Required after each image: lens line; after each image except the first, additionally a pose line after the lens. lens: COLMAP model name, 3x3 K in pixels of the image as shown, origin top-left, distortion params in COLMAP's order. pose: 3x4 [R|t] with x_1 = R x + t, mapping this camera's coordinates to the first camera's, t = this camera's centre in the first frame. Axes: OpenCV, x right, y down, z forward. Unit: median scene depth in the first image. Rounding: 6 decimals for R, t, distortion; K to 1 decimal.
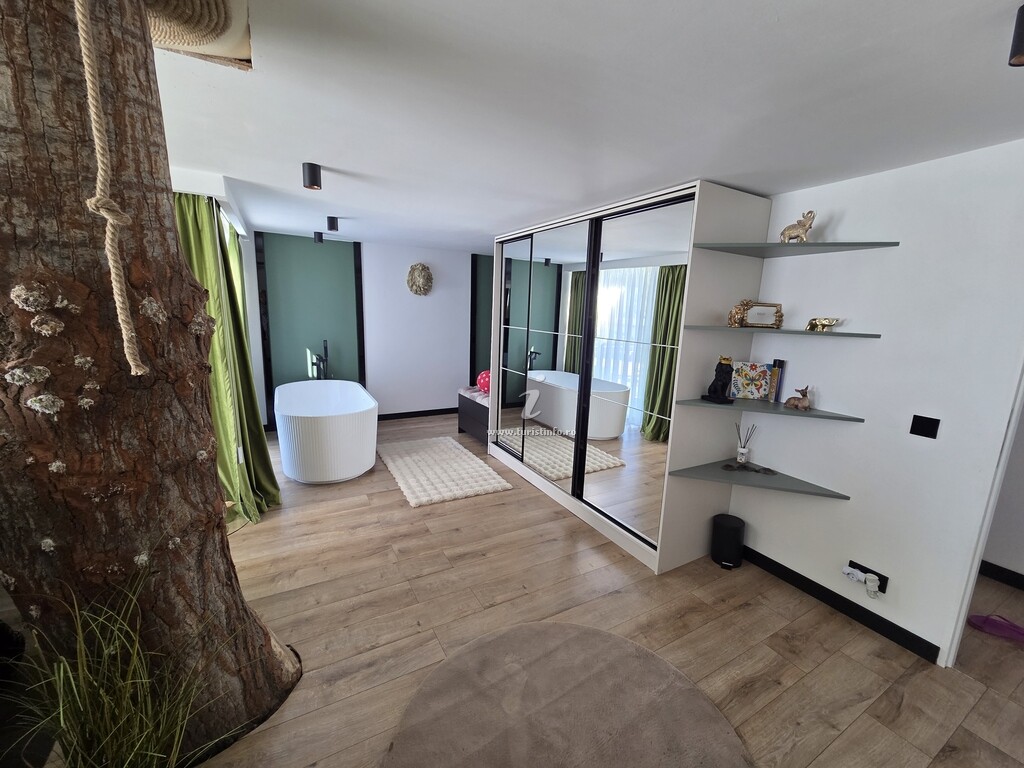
lens RADIAL K [[421.5, 0, 518.2], [0, 421.5, 383.4], [0, 0, 1]] dist [0.004790, -0.000603]
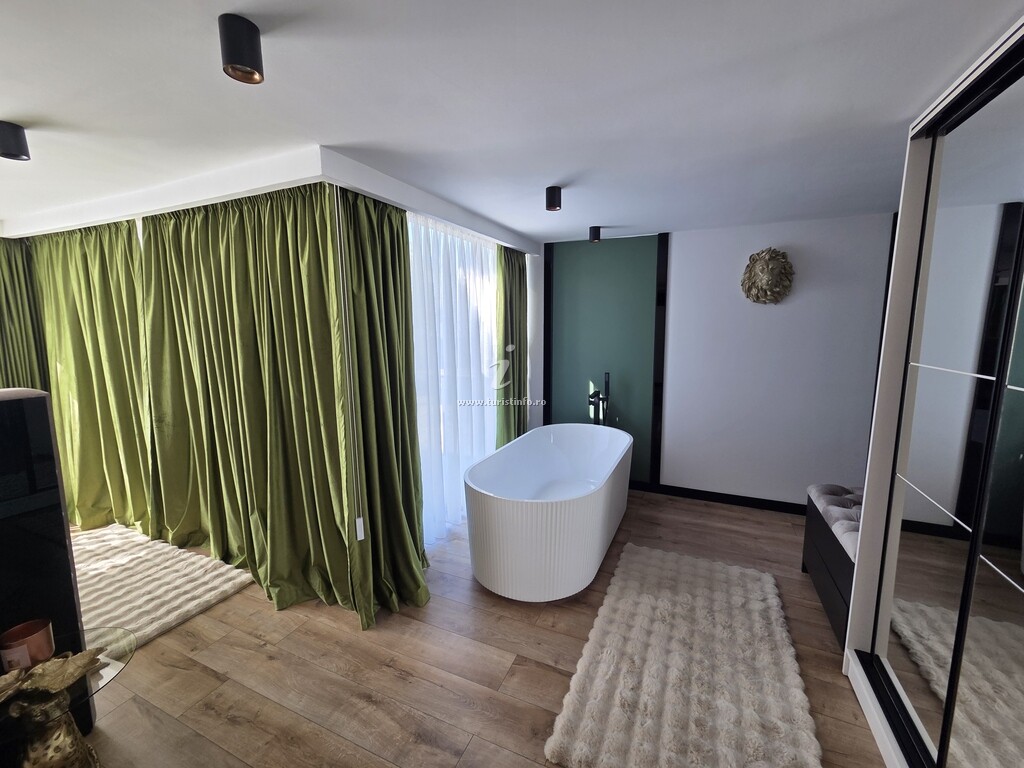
lens RADIAL K [[421.0, 0, 517.2], [0, 421.0, 382.3], [0, 0, 1]] dist [0.004463, -0.000084]
pose [[0.593496, 0.071257, -0.801676, 0.097412], [-0.118821, 0.992916, 0.000290, -0.146733], [0.796018, 0.095084, 0.597758, 0.946770]]
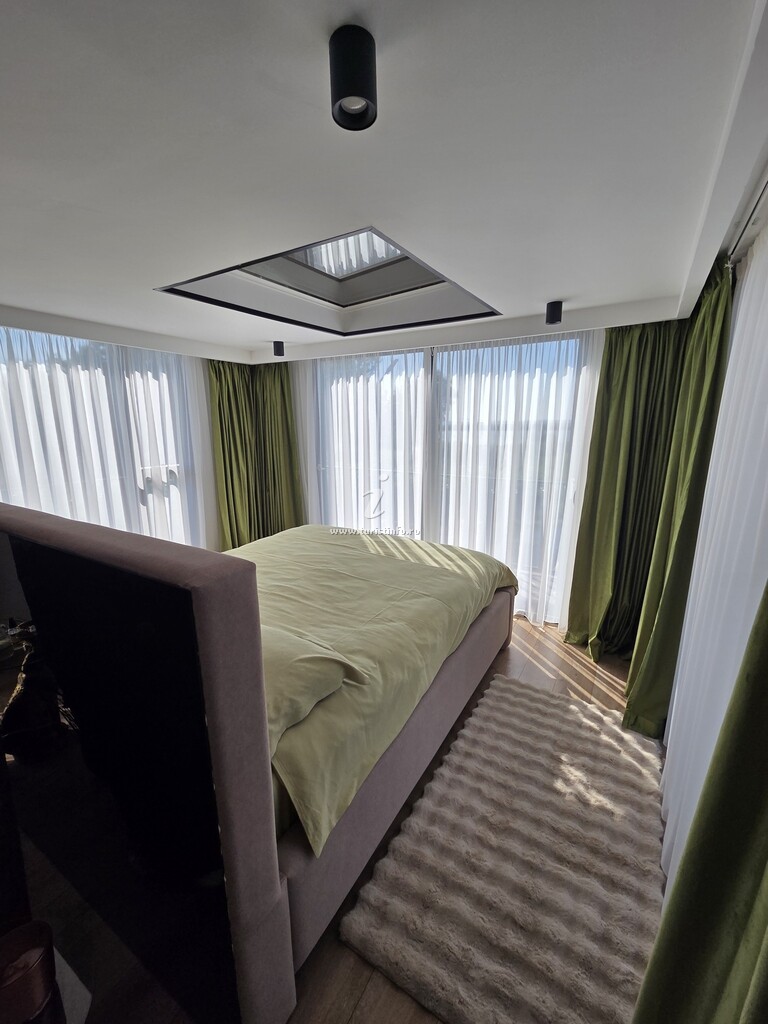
lens RADIAL K [[417.5, 0, 383.0], [0, 417.5, 517.1], [0, 0, 1]] dist [0.002673, 0.000488]
pose [[-0.876603, 0.072927, -0.475657, -0.789994], [-0.110793, 0.931309, 0.346971, -0.227729], [0.468287, 0.356855, -0.808308, 1.077234]]
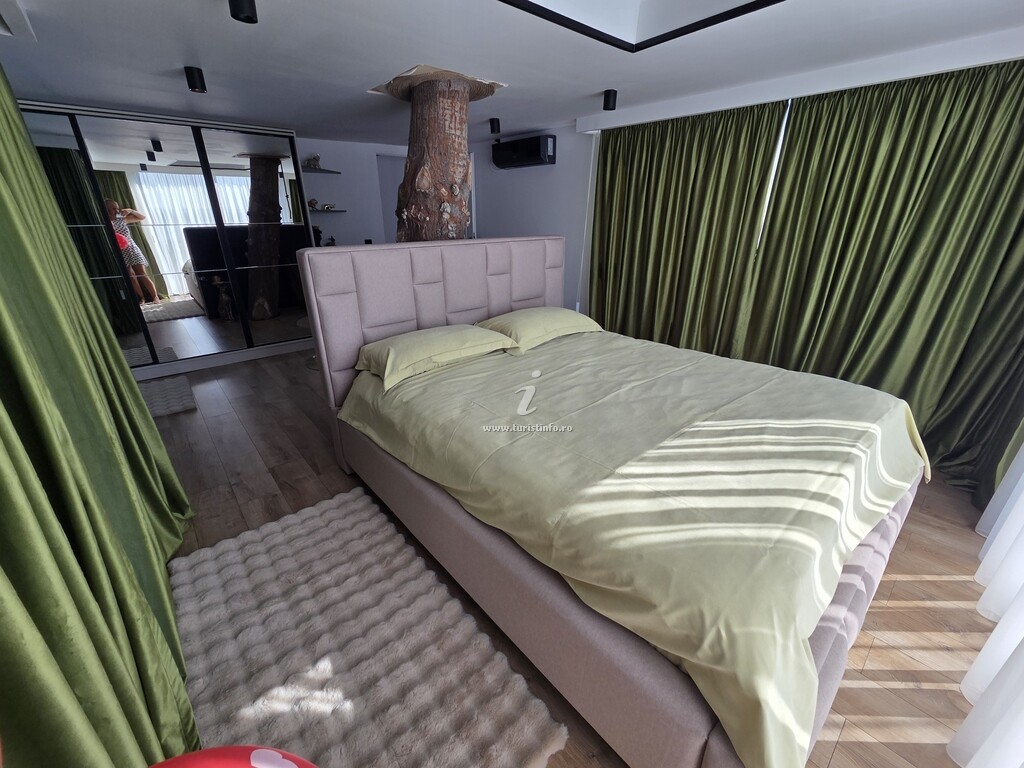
lens RADIAL K [[421.0, 0, 517.2], [0, 421.0, 382.3], [0, 0, 1]] dist [0.004463, -0.000084]
pose [[-0.198352, -0.400480, 0.894580, -1.878120], [0.163993, 0.886287, 0.433129, -0.117232], [-0.966314, 0.232617, -0.110121, 0.465597]]
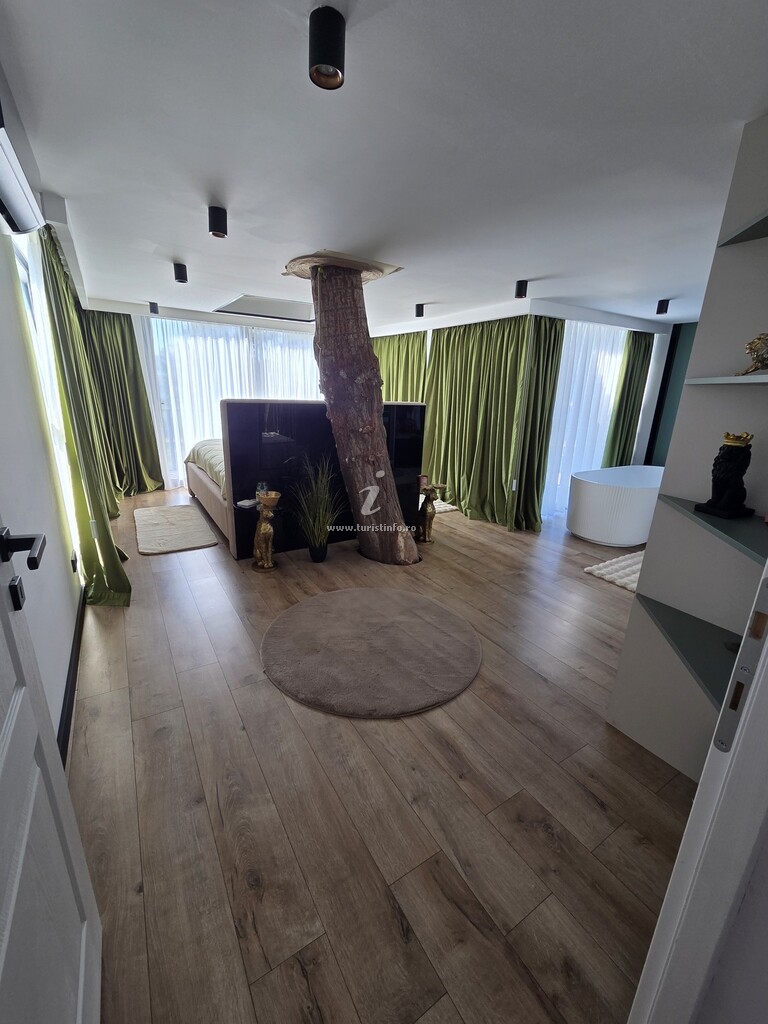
lens RADIAL K [[420.3, 0, 384.6], [0, 420.3, 515.3], [0, 0, 1]] dist [0.003579, 0.000117]
pose [[0.042248, 0.256714, -0.965564, 1.055613], [-0.206681, 0.947768, 0.242939, -0.001491], [0.977496, 0.189300, 0.093099, 0.517629]]
